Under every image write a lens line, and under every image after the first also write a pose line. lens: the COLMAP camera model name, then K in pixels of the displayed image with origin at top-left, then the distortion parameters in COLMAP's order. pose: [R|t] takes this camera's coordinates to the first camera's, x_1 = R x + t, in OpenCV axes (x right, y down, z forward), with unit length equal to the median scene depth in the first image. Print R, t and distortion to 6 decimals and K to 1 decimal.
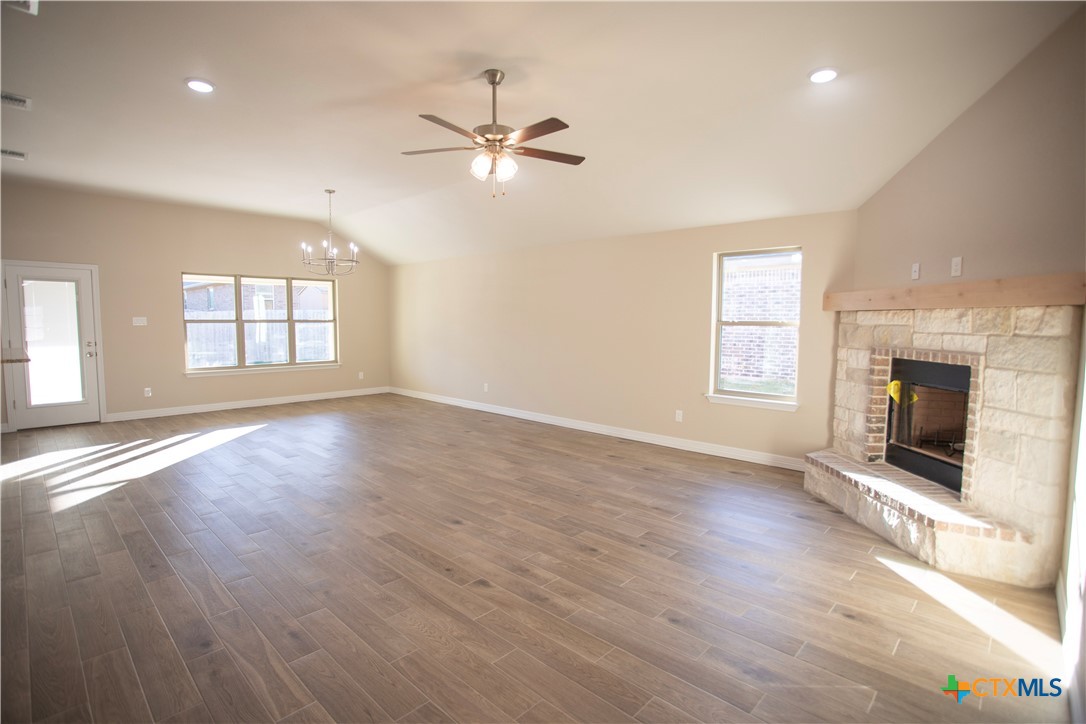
lens RADIAL K [[529.1, 0, 535.9], [0, 529.1, 366.5], [0, 0, 1]] dist [-0.002743, -0.000882]
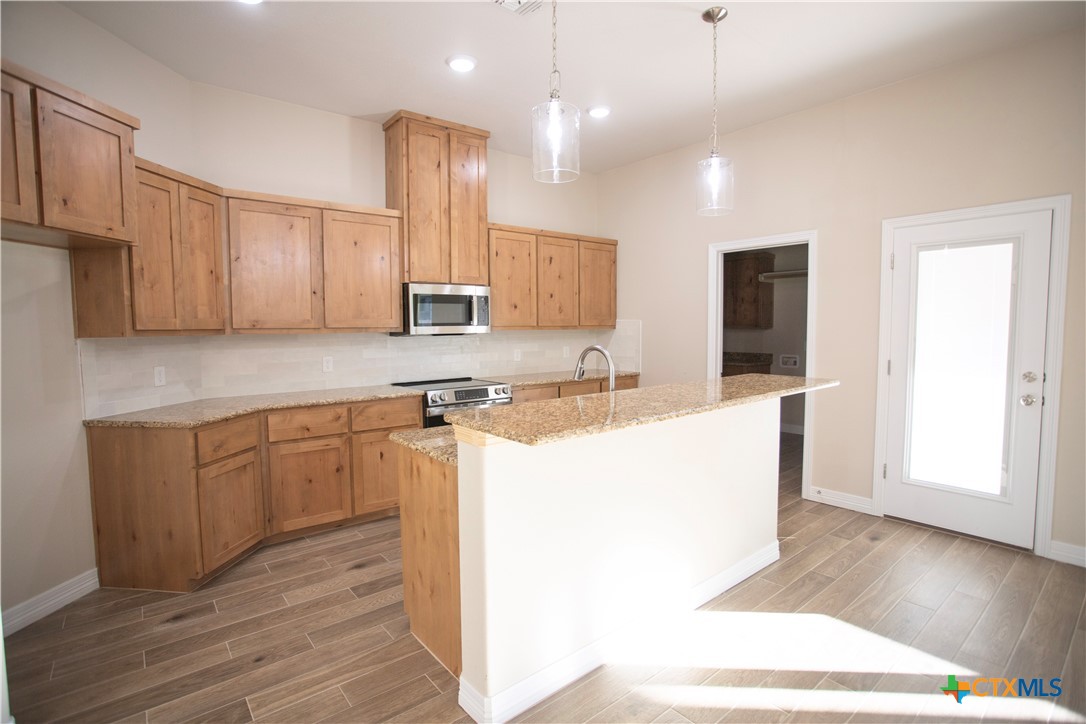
lens RADIAL K [[529.1, 0, 543.2], [0, 529.1, 361.3], [0, 0, 1]] dist [-0.002743, -0.000882]
pose [[-0.091093, 0.059476, -0.994065, -0.354654], [-0.083638, 0.994231, 0.067151, -0.050878], [0.992324, 0.089259, -0.085593, 0.614869]]
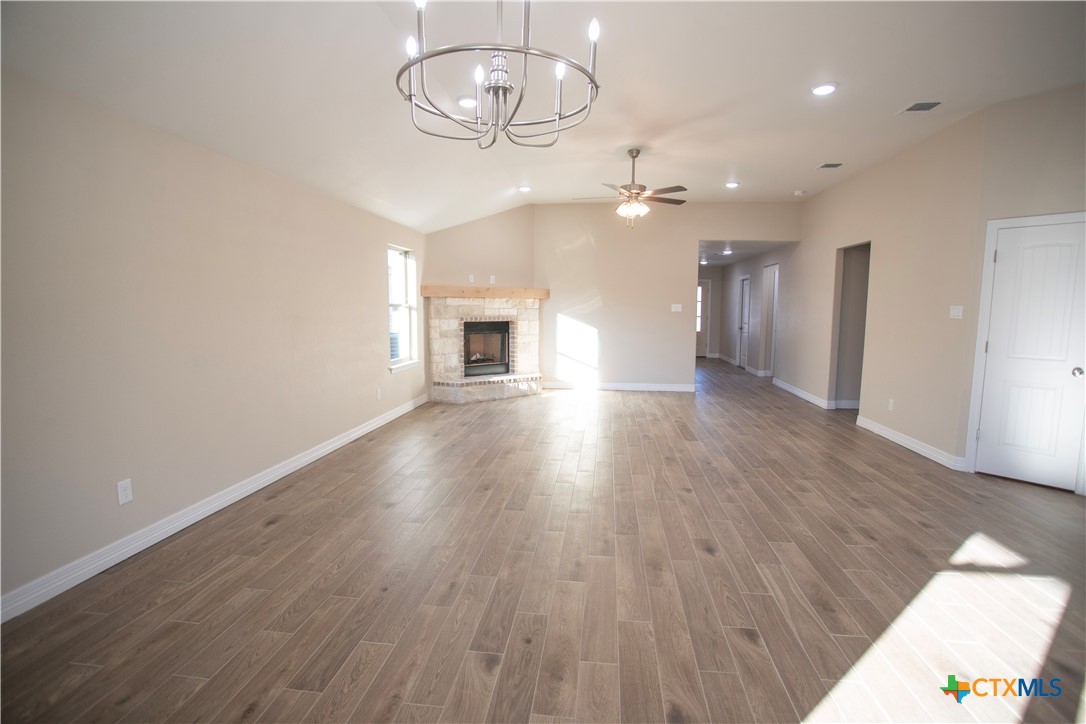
lens RADIAL K [[529.1, 0, 543.6], [0, 529.1, 358.7], [0, 0, 1]] dist [-0.002743, -0.000882]
pose [[-0.609855, -0.098822, 0.786327, -1.019306], [0.053890, 0.984728, 0.165552, -0.184078], [-0.790678, 0.143338, -0.595216, 1.892687]]
